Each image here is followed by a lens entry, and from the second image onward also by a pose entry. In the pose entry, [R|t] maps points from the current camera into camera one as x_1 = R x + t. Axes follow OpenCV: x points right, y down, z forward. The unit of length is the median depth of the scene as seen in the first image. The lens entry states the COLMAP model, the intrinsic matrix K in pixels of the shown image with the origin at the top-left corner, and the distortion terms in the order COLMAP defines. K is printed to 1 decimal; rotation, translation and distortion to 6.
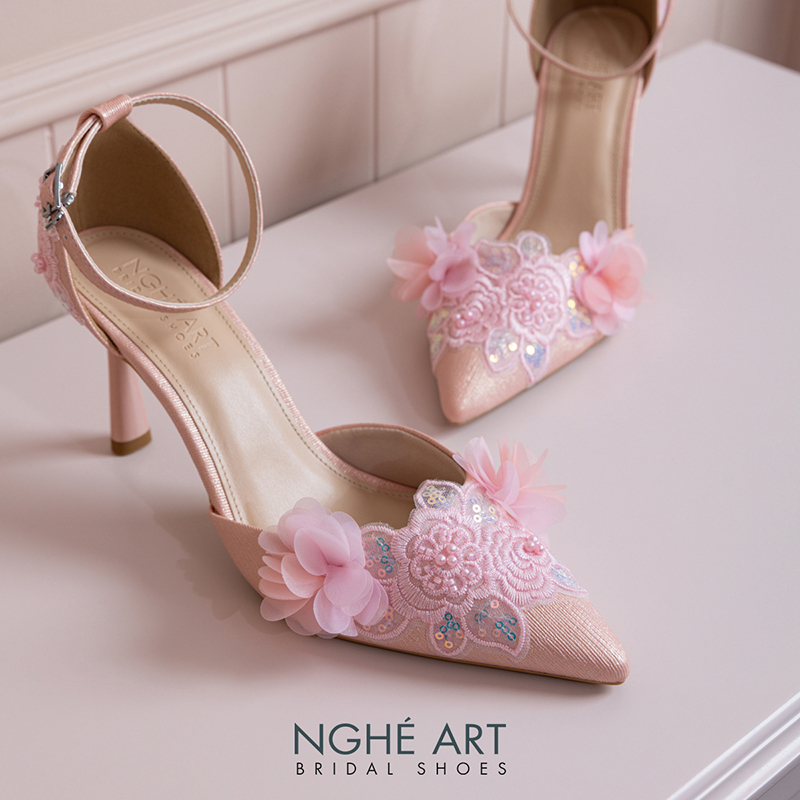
lens RADIAL K [[1631.5, 0, 400.0], [0, 1631.5, 400.0], [0, 0, 1]] dist [-0.028752, -0.148130]
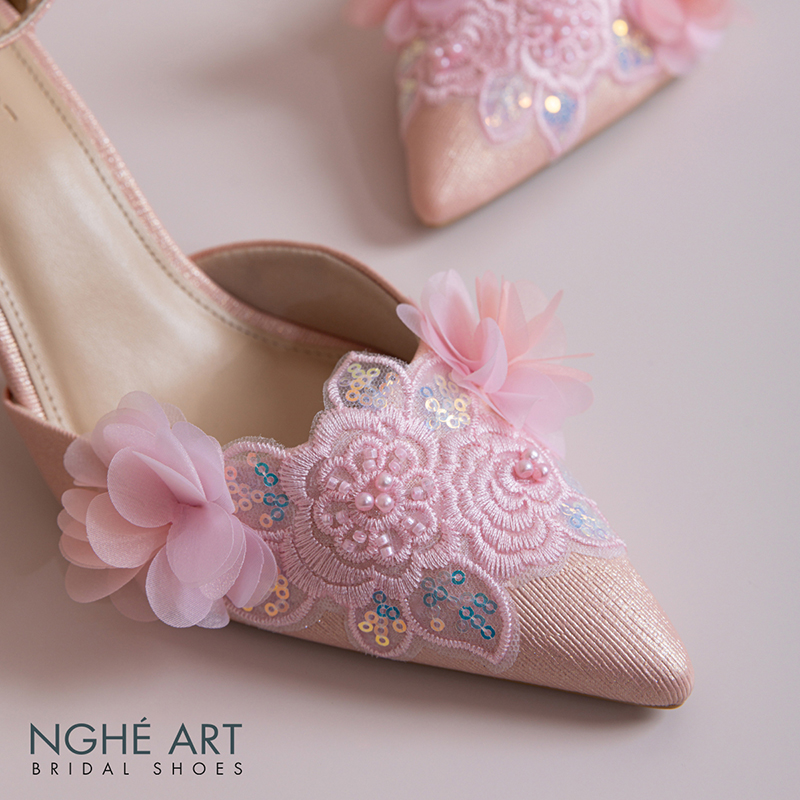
lens RADIAL K [[1642.3, 0, 400.0], [0, 1642.3, 400.0], [0, 0, 1]] dist [-0.025837, 0.215193]
pose [[0.998487, -0.004149, -0.054839, 0.067895], [0.013875, 0.983897, 0.178196, -0.039658], [0.053216, -0.178687, 0.982466, 0.428151]]
